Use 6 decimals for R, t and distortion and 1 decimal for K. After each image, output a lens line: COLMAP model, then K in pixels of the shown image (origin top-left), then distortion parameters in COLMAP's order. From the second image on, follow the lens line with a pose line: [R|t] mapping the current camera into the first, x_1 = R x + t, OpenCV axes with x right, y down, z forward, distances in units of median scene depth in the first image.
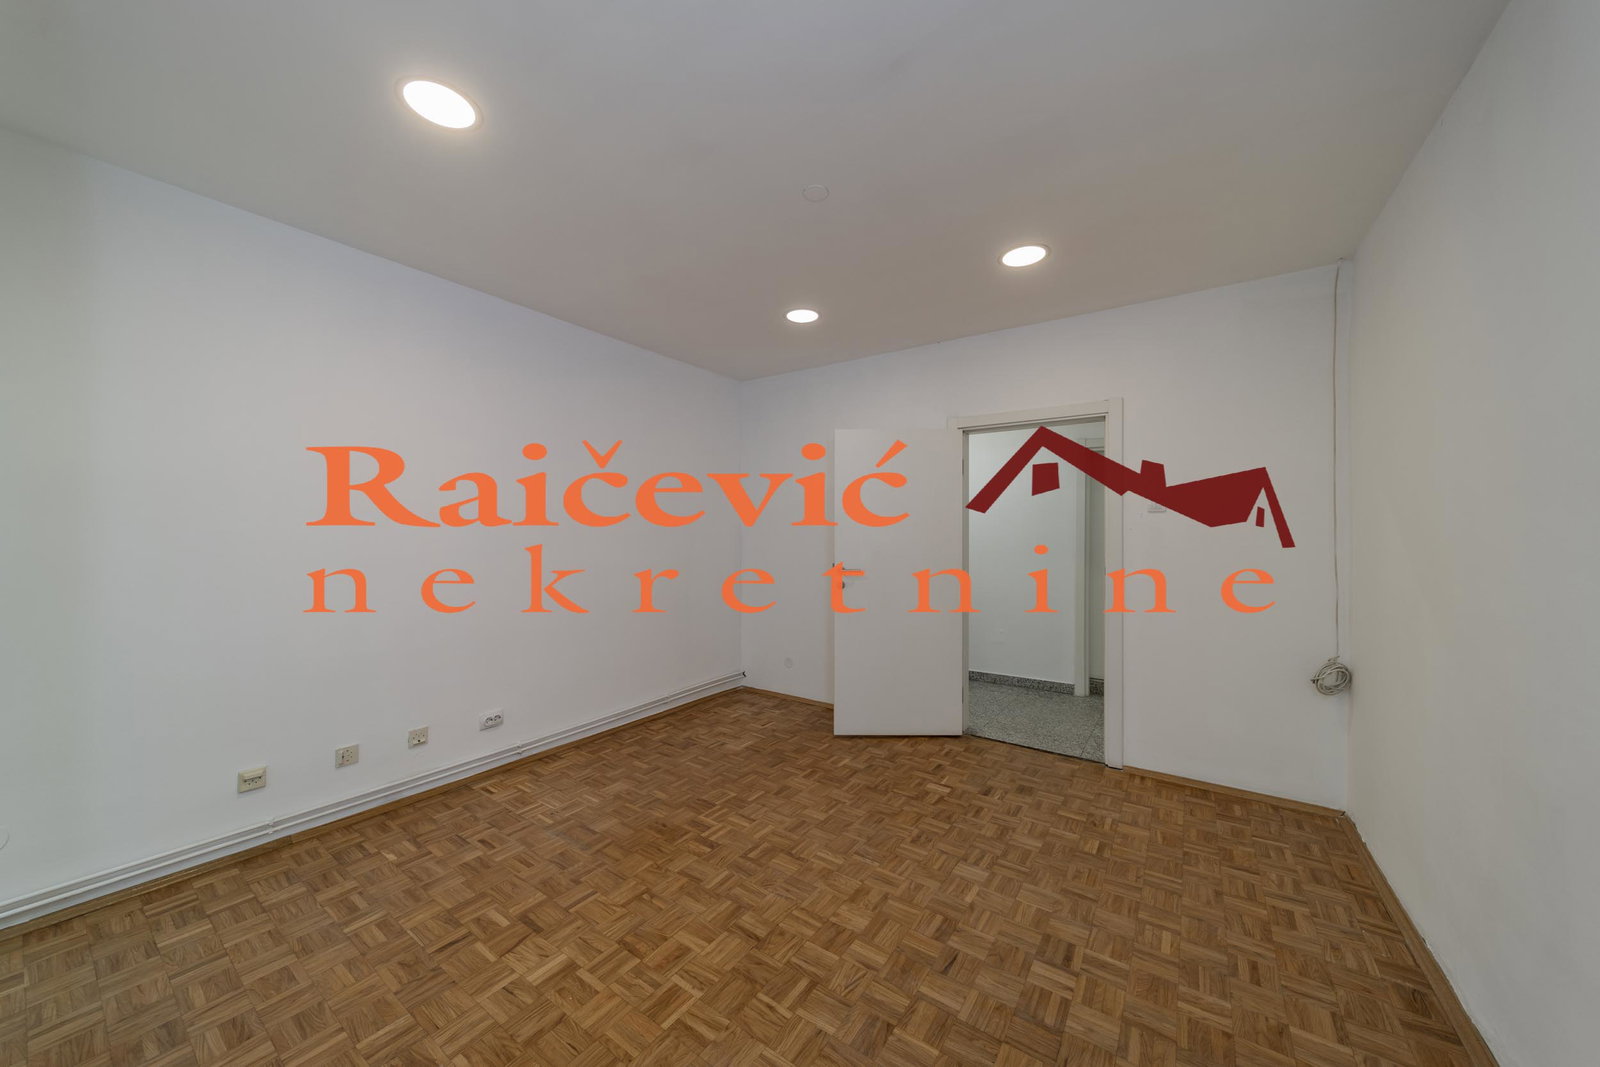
lens RADIAL K [[559.6, 0, 795.2], [0, 559.6, 534.8], [0, 0, 1]] dist [-0.000601, -0.000205]
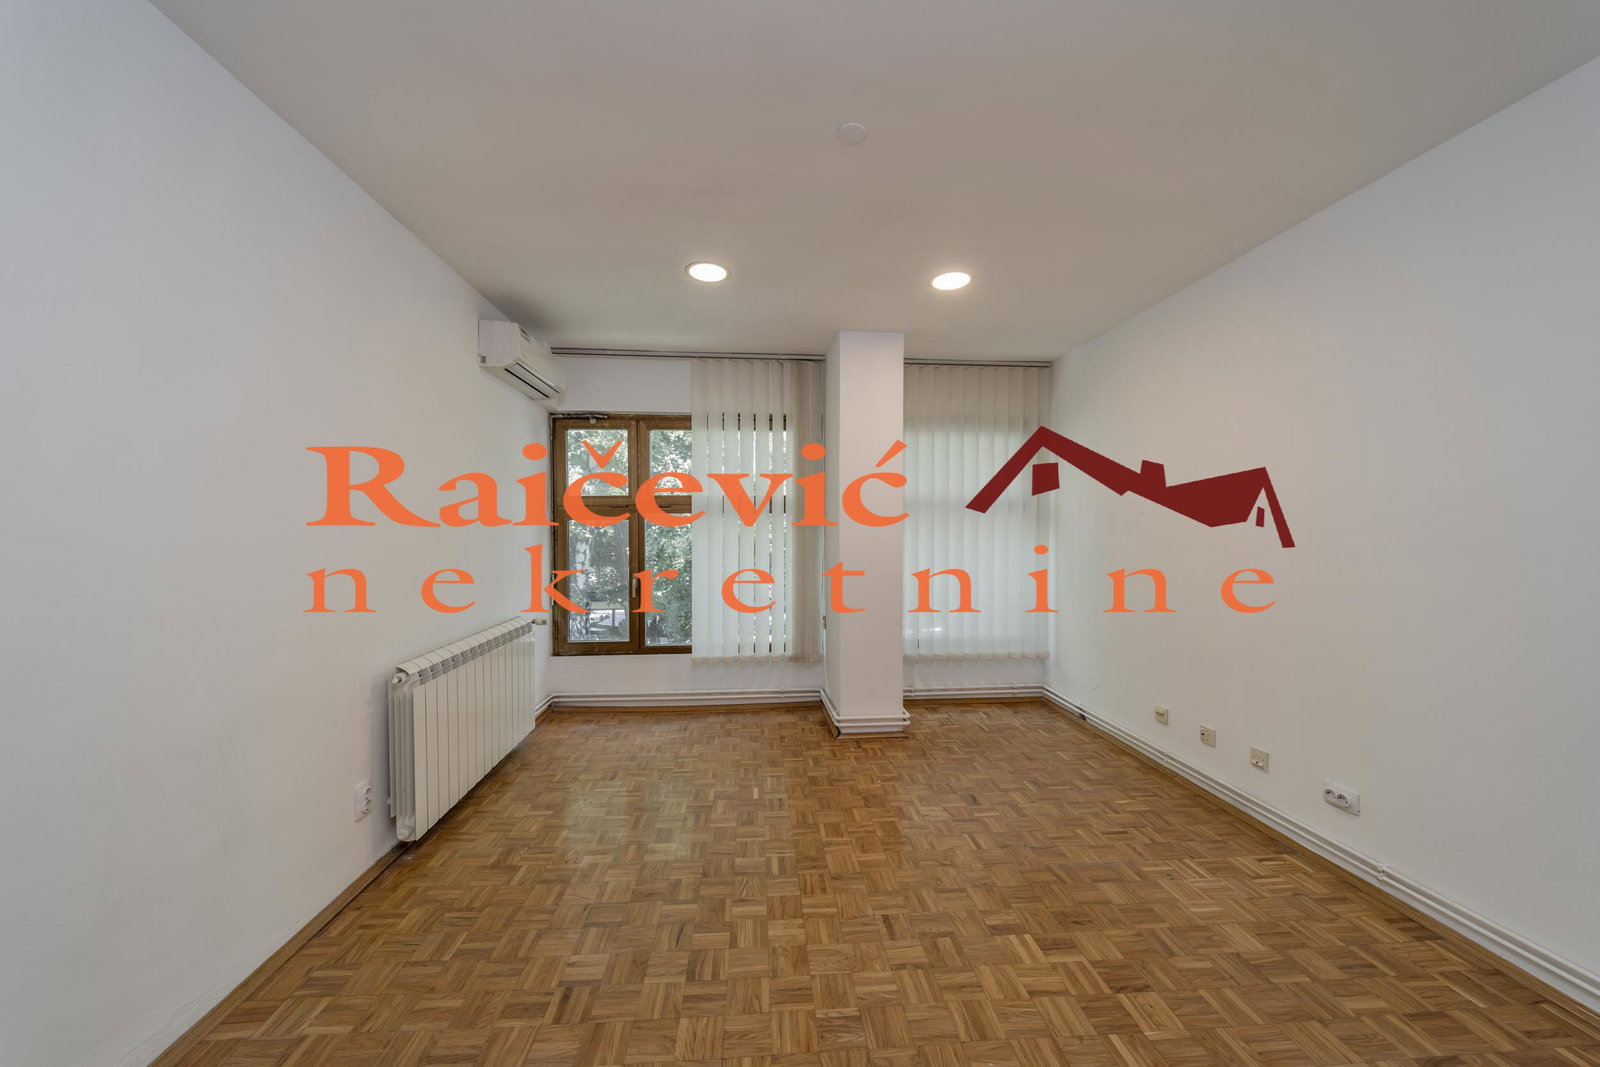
lens RADIAL K [[559.6, 0, 794.7], [0, 559.6, 535.3], [0, 0, 1]] dist [-0.000601, -0.000205]
pose [[-0.774234, -0.003534, -0.632889, 0.609388], [-0.005154, 0.999986, 0.000721, 0.000860], [0.632878, 0.003821, -0.774242, 1.520259]]
